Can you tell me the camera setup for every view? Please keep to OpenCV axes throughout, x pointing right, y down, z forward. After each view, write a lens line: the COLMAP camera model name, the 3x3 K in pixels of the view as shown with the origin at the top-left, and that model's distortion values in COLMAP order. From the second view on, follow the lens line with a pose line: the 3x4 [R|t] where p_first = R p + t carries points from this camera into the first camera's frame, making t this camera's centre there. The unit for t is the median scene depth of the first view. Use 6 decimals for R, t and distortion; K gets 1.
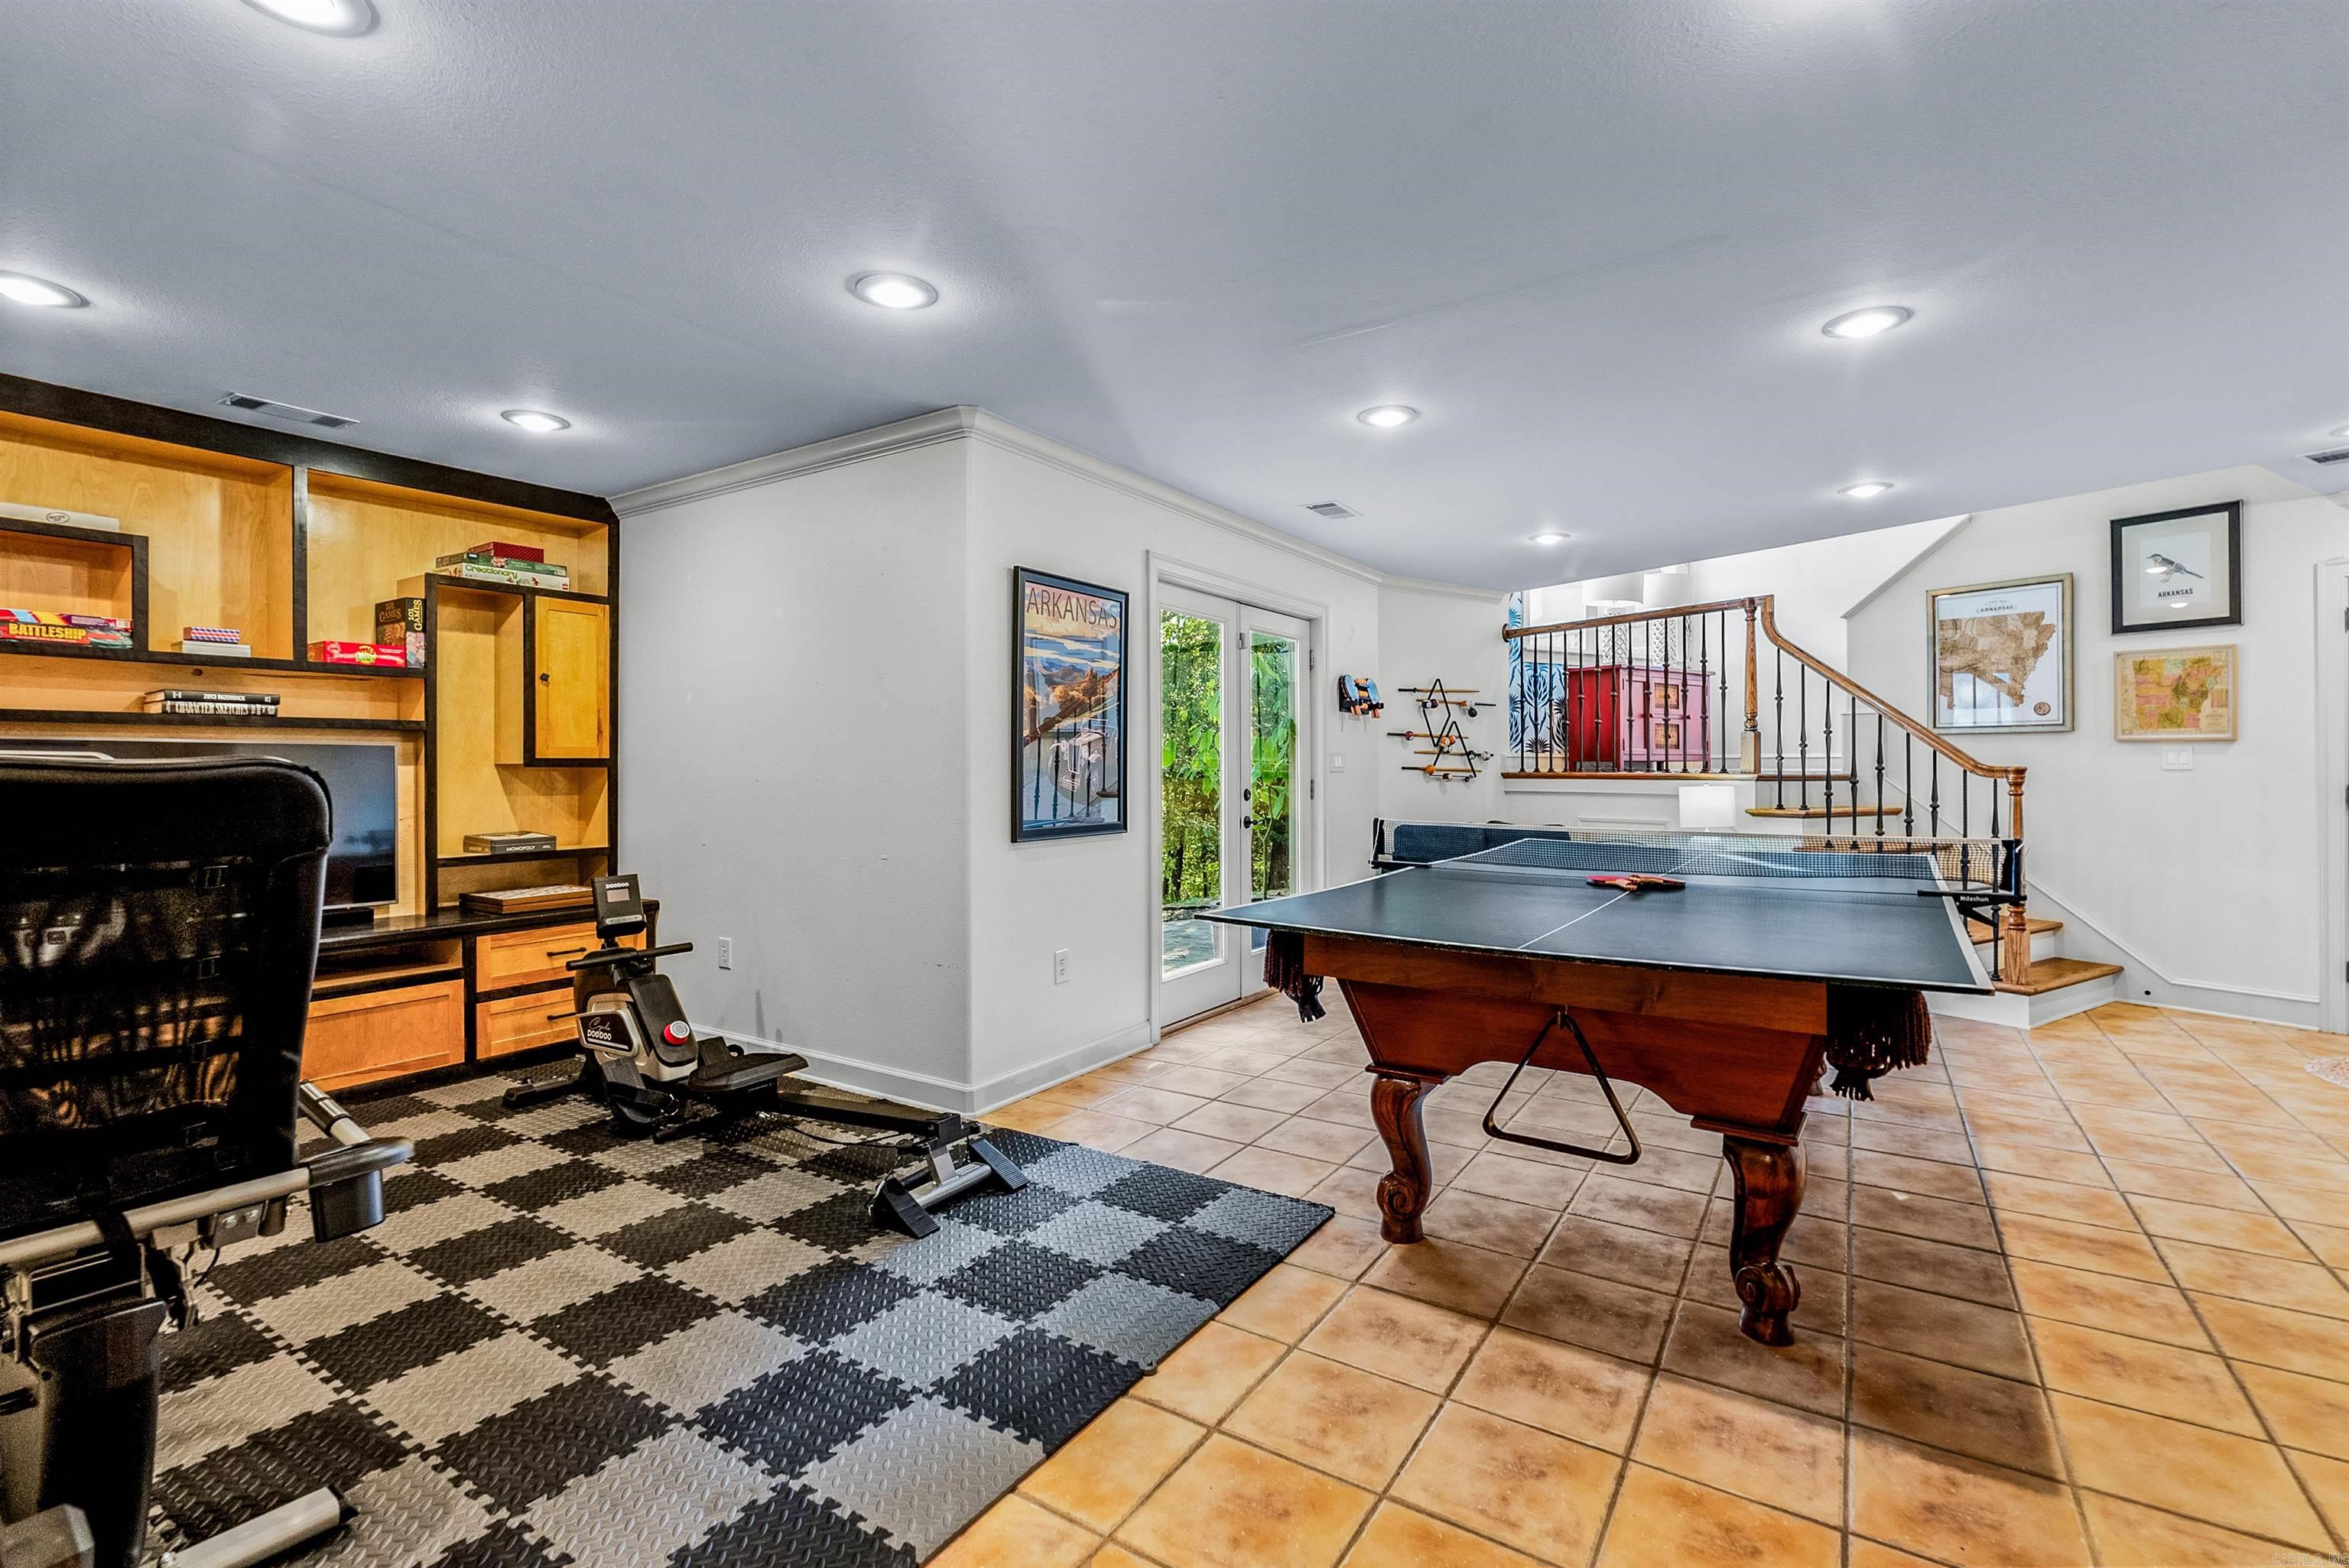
lens RADIAL K [[1047.0, 0, 1179.7], [0, 1047.0, 771.4], [0, 0, 1]] dist [-0.001255, -0.000571]
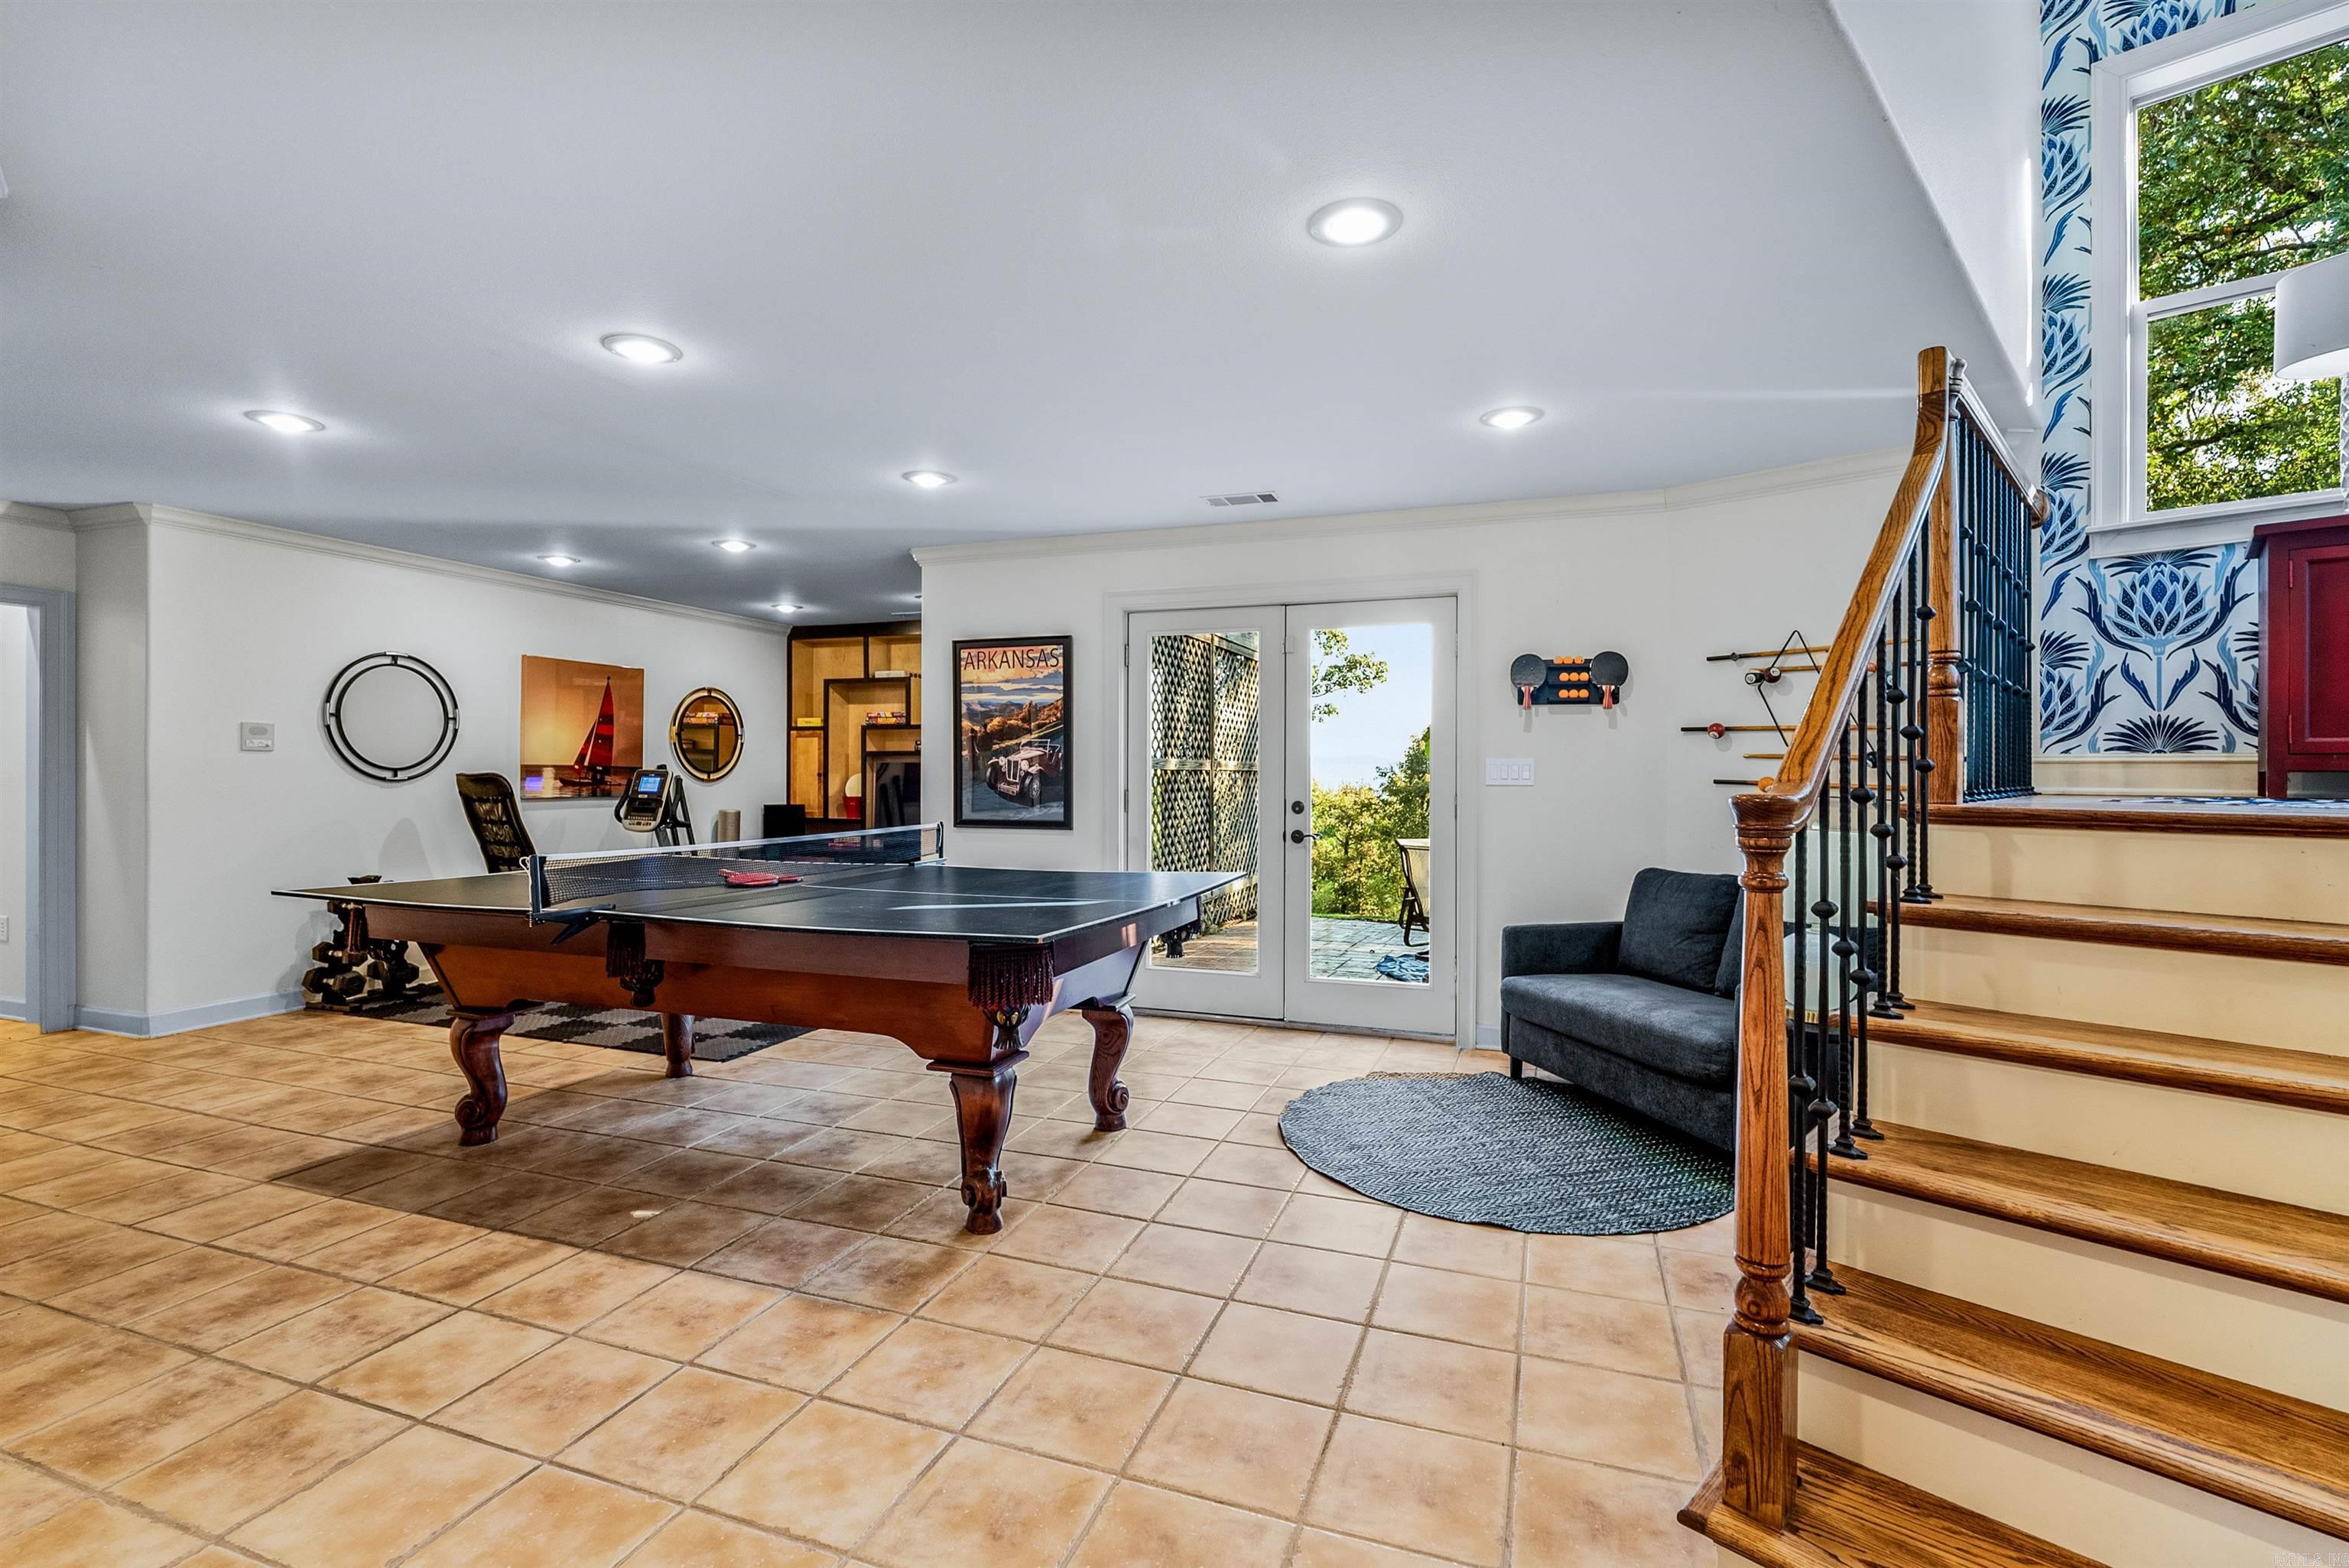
lens RADIAL K [[1047.0, 0, 1179.7], [0, 1047.0, 771.4], [0, 0, 1]] dist [-0.001255, -0.000571]
pose [[0.220612, 0.002951, -0.975357, 1.344182], [-0.007158, 0.999973, 0.001407, -0.014857], [0.975335, 0.006672, 0.220627, 0.971676]]
